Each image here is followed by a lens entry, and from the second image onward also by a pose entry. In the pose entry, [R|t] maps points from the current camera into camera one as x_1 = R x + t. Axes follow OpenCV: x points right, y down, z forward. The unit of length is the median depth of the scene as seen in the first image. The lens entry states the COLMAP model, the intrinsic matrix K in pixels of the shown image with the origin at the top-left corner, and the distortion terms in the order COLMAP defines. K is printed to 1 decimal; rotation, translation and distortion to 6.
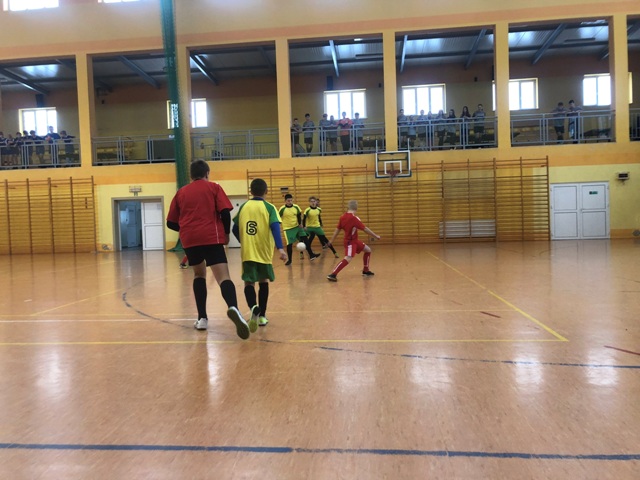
lens RADIAL K [[521.6, 0, 313.5], [0, 521.6, 231.9], [0, 0, 1]] dist [0.044270, -0.046439]
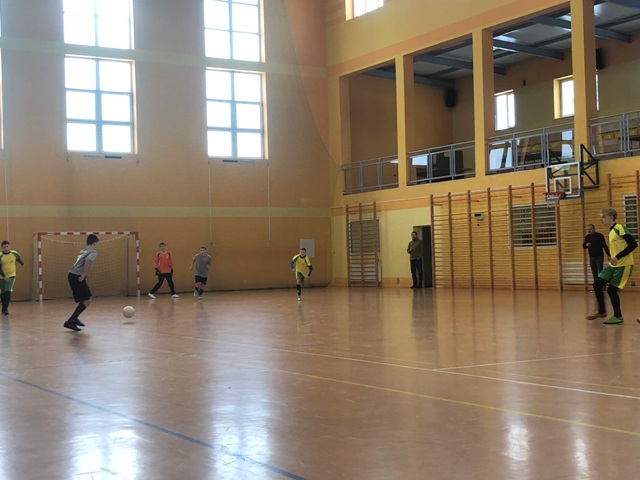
lens RADIAL K [[980.8, 0, 306.8], [0, 980.8, 236.4], [0, 0, 1]] dist [0.118396, 0.000000]
pose [[0.600950, -0.002149, -0.799284, 0.755913], [-0.012523, 0.999848, -0.012103, -0.022454], [0.799189, 0.017283, 0.600831, -0.085942]]
